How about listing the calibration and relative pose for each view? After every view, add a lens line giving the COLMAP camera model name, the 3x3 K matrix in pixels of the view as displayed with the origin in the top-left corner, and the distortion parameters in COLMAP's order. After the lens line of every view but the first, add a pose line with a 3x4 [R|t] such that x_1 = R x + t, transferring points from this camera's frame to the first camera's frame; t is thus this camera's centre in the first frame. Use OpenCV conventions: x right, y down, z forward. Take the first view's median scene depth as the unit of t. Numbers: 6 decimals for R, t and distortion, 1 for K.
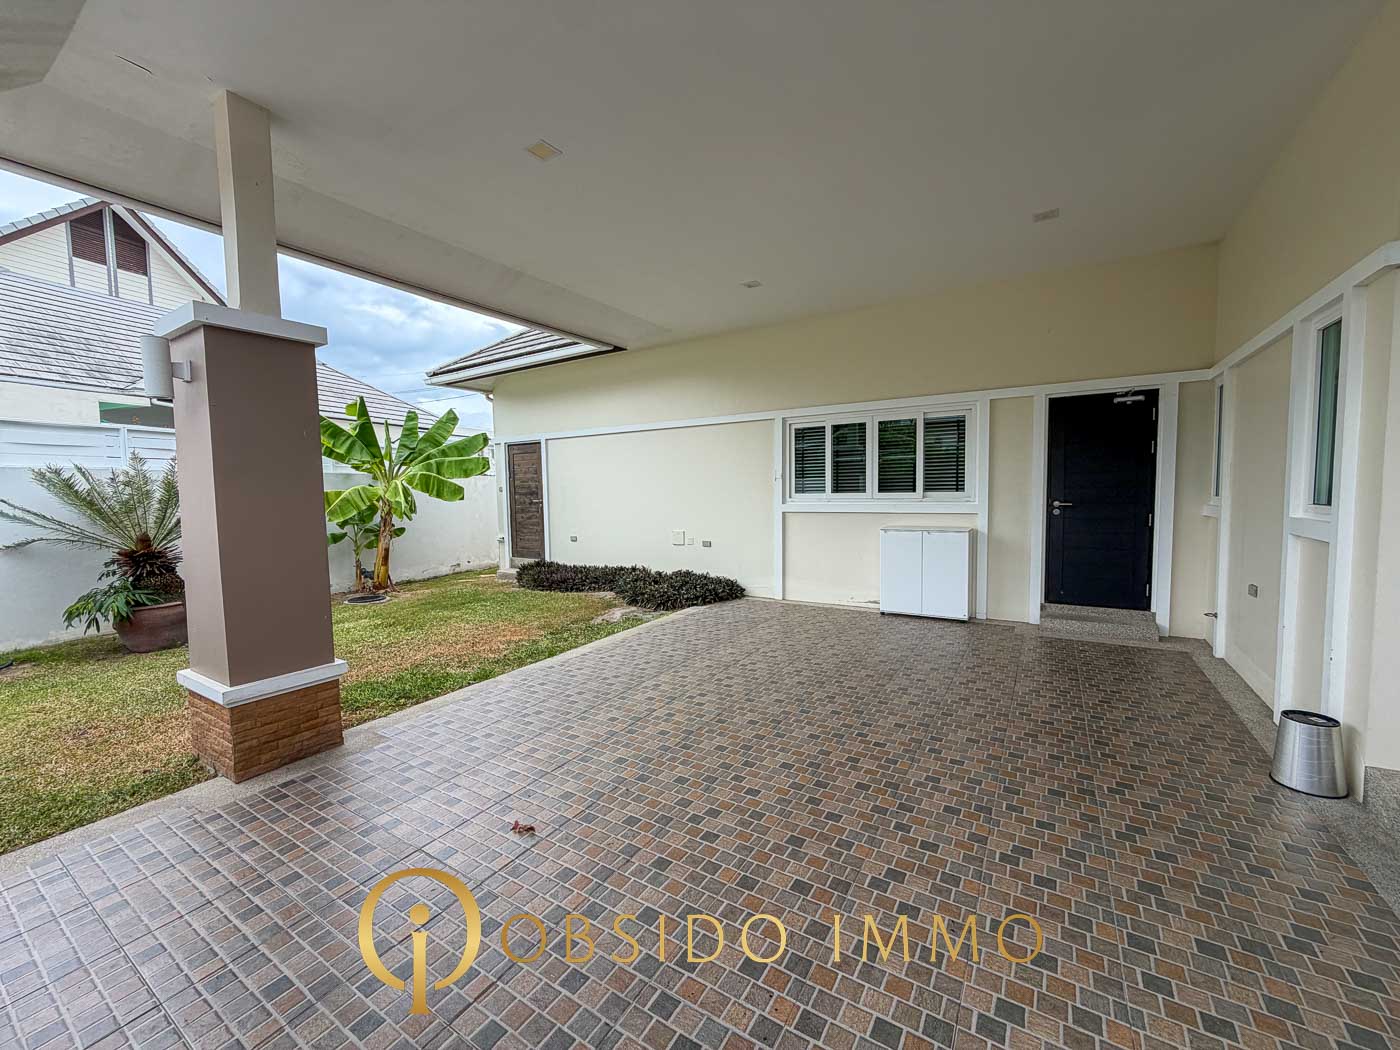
lens RADIAL K [[562.0, 0, 697.8], [0, 562.0, 528.2], [0, 0, 1]] dist [-0.000253, 0.000517]
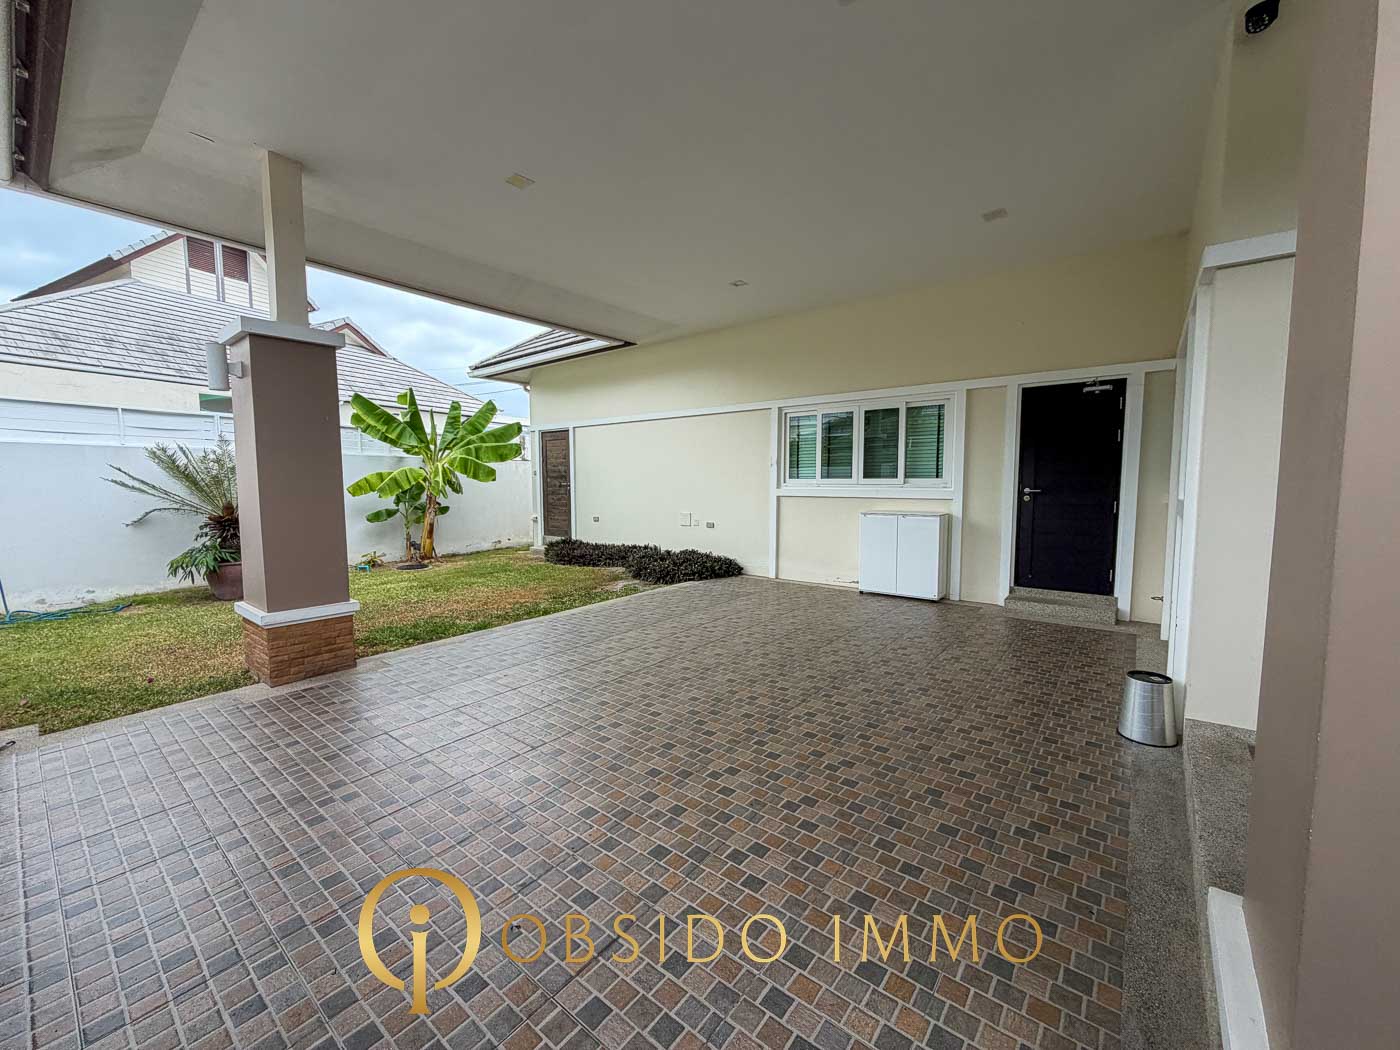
lens RADIAL K [[562.0, 0, 700.3], [0, 562.0, 528.6], [0, 0, 1]] dist [-0.000253, 0.000517]
pose [[0.993970, 0.023631, -0.107080, 0.151614], [-0.021877, 0.999607, 0.017527, 0.021522], [0.107452, -0.015078, 0.994096, -0.092873]]
